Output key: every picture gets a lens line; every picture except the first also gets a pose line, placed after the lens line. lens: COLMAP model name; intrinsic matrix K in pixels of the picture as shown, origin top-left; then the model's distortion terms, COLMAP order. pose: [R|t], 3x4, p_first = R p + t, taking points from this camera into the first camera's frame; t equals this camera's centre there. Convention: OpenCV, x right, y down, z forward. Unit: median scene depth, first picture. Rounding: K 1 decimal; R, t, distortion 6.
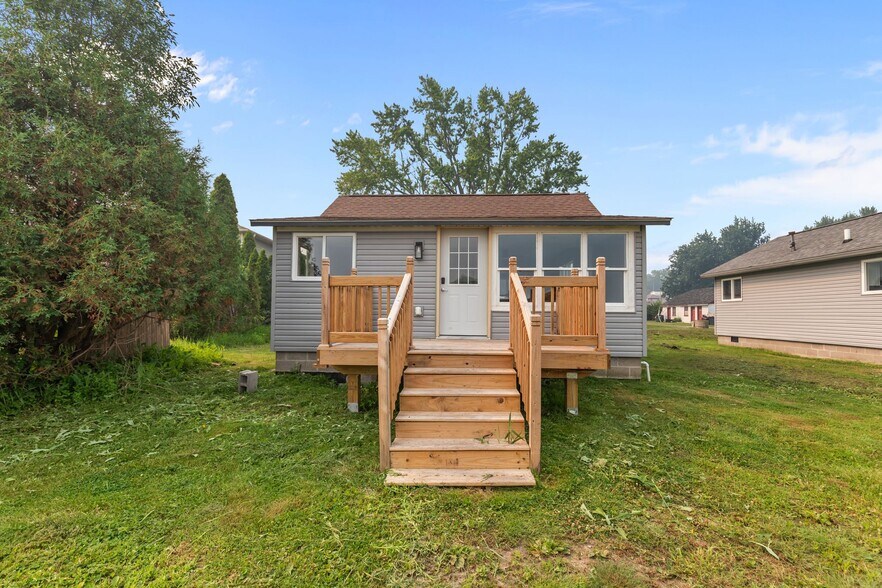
lens RADIAL K [[402.0, 0, 441.0], [0, 402.0, 304.6], [0, 0, 1]] dist [0.002681, 0.000344]
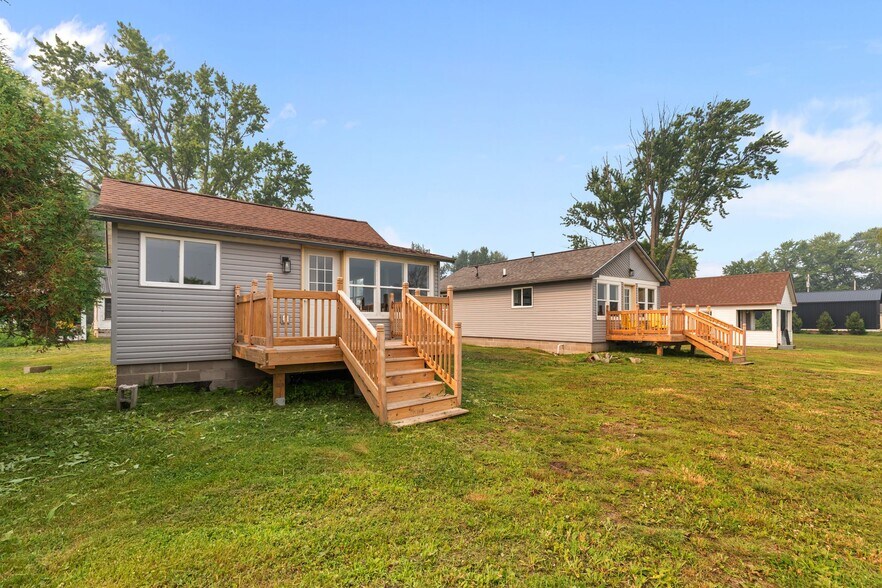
lens RADIAL K [[403.2, 0, 441.2], [0, 403.2, 326.9], [0, 0, 1]] dist [-0.001230, -0.000573]
pose [[0.749652, -0.016723, 0.661621, -0.106149], [-0.009403, 0.999311, 0.035913, -0.001342], [-0.661765, -0.033143, 0.748978, -0.029949]]
